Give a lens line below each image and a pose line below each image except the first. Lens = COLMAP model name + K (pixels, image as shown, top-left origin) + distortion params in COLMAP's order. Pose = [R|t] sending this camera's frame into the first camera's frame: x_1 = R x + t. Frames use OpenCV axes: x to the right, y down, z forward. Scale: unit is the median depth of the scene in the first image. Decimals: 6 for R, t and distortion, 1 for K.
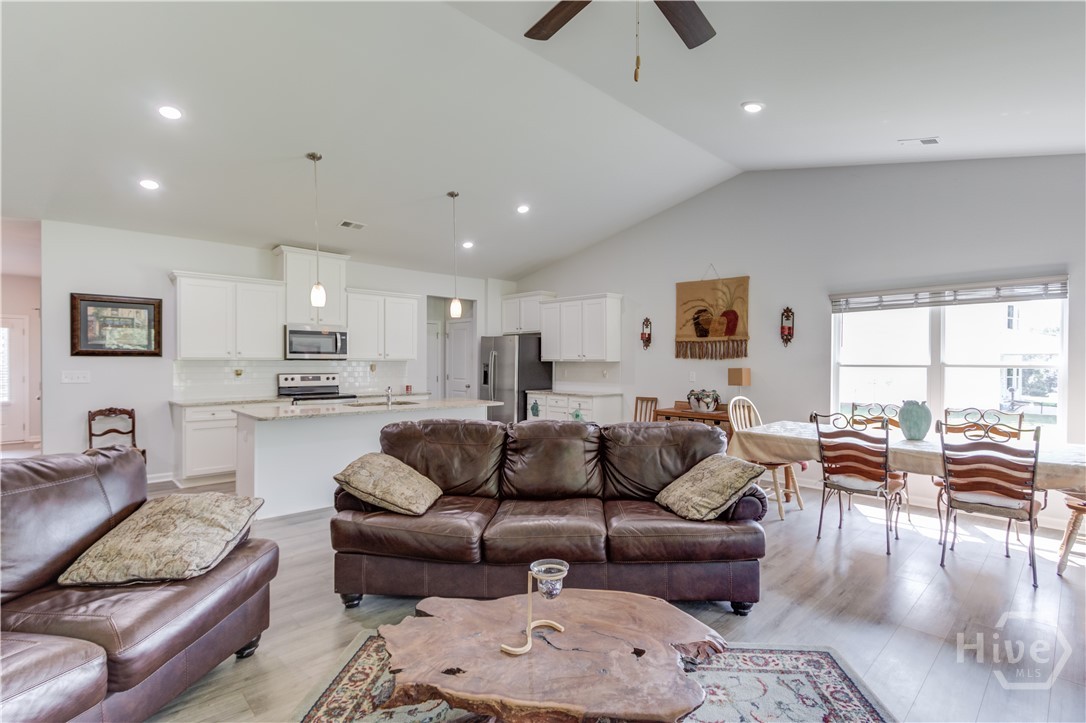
lens RADIAL K [[520.8, 0, 555.3], [0, 520.8, 361.8], [0, 0, 1]] dist [-0.015193, 0.007960]
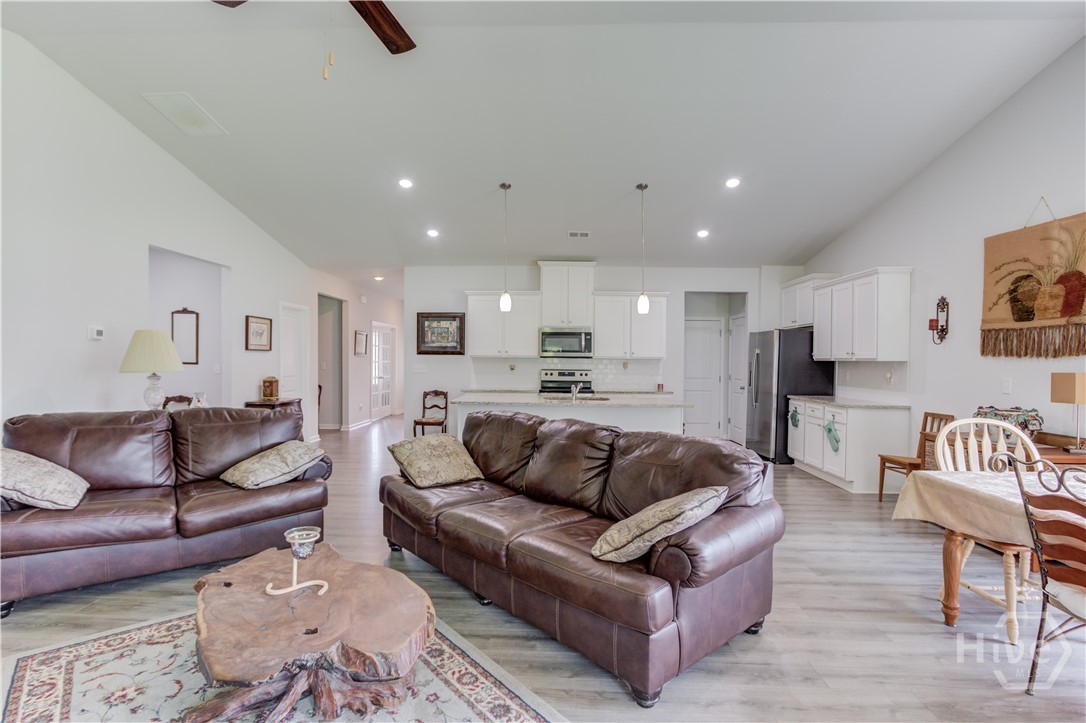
lens RADIAL K [[520.8, 0, 538.7], [0, 520.8, 367.8], [0, 0, 1]] dist [-0.015193, 0.007960]
pose [[0.686516, 0.015283, -0.726954, 0.335029], [-0.008607, 0.999880, 0.012893, 0.004230], [0.727064, -0.002594, 0.686565, 0.172731]]
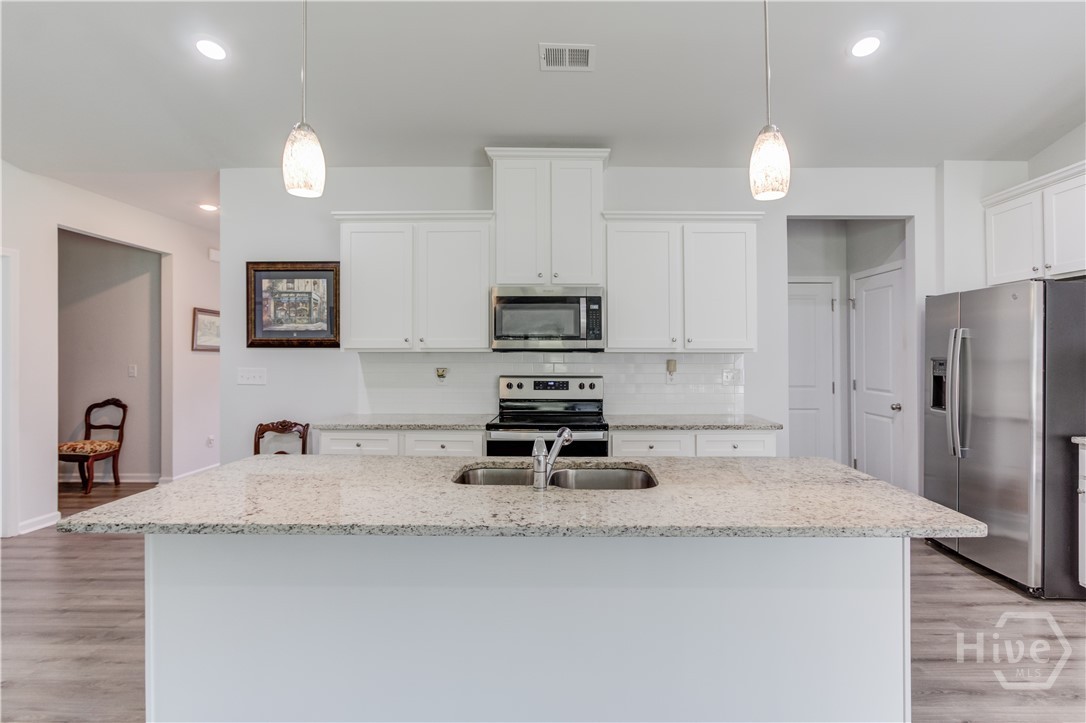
lens RADIAL K [[520.8, 0, 581.2], [0, 520.8, 349.9], [0, 0, 1]] dist [-0.015193, 0.007960]
pose [[0.717489, -0.007512, -0.696530, -0.063923], [0.001191, 0.999954, -0.009557, -0.000065], [0.696569, 0.006027, 0.717464, 0.648577]]
